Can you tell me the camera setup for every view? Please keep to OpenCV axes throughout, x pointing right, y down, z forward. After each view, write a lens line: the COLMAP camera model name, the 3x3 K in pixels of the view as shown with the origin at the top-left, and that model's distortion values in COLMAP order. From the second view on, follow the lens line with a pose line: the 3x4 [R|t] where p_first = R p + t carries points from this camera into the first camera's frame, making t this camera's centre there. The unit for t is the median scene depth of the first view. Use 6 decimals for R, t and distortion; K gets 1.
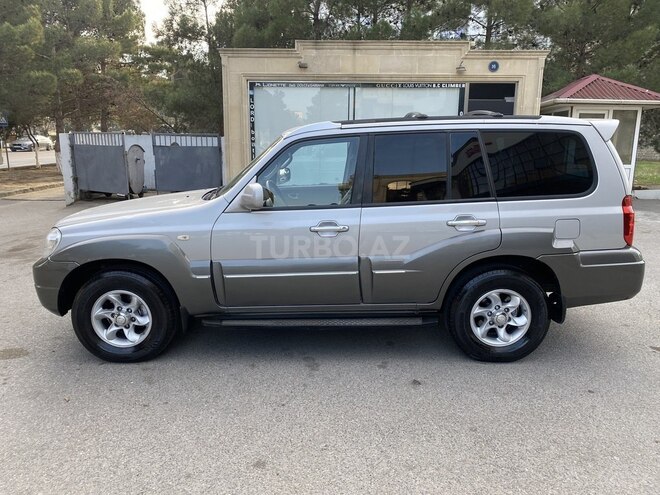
lens RADIAL K [[500.1, 0, 328.0], [0, 500.1, 244.4], [0, 0, 1]] dist [0.035644, -0.031647]
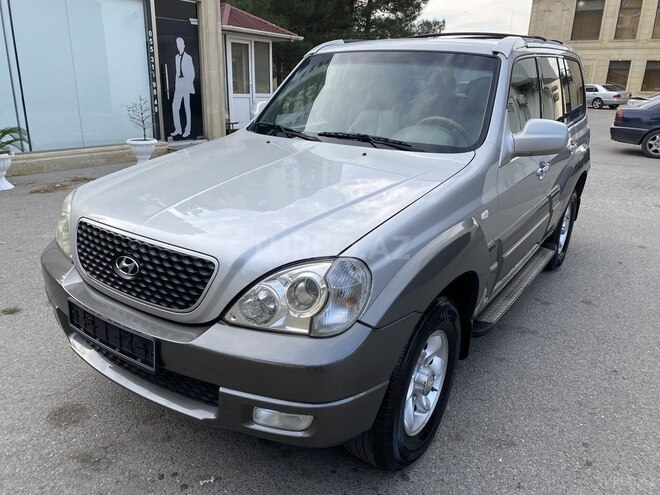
lens RADIAL K [[509.9, 0, 329.1], [0, 509.9, 231.4], [0, 0, 1]] dist [0.005124, 0.004338]
pose [[0.566878, -0.230810, 0.790807, -0.322339], [0.148087, 0.972862, 0.177792, -0.048019], [-0.810382, 0.016321, 0.585674, 0.275059]]
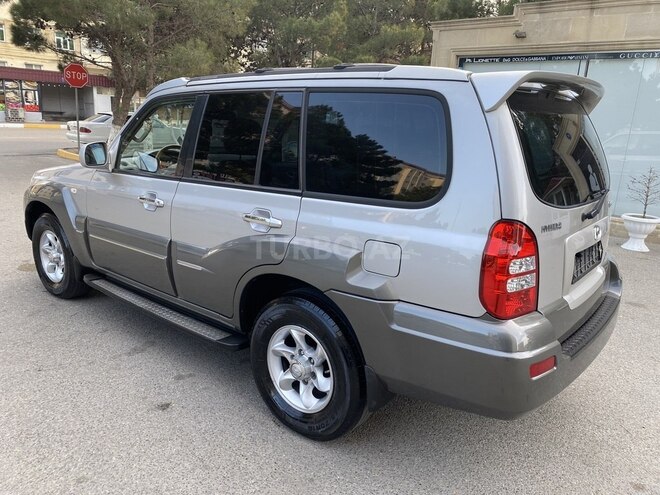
lens RADIAL K [[503.7, 0, 328.0], [0, 503.7, 244.8], [0, 0, 1]] dist [0.013750, -0.010495]
pose [[0.769905, 0.189581, -0.609349, 0.276140], [-0.180029, 0.980594, 0.077619, -0.028391], [0.612239, 0.049941, 0.789094, 0.176131]]
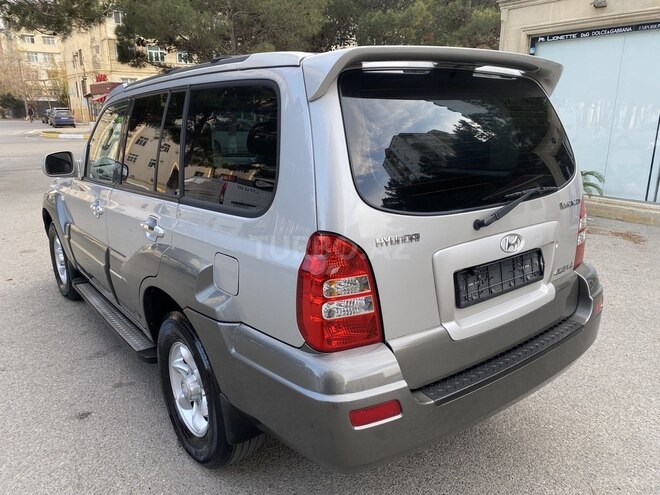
lens RADIAL K [[500.1, 0, 328.0], [0, 500.1, 244.4], [0, 0, 1]] dist [0.035644, -0.031647]
pose [[0.613683, 0.193932, -0.765365, 0.328585], [-0.157958, 0.979924, 0.121645, -0.049493], [0.773591, 0.046244, 0.631996, 0.266902]]
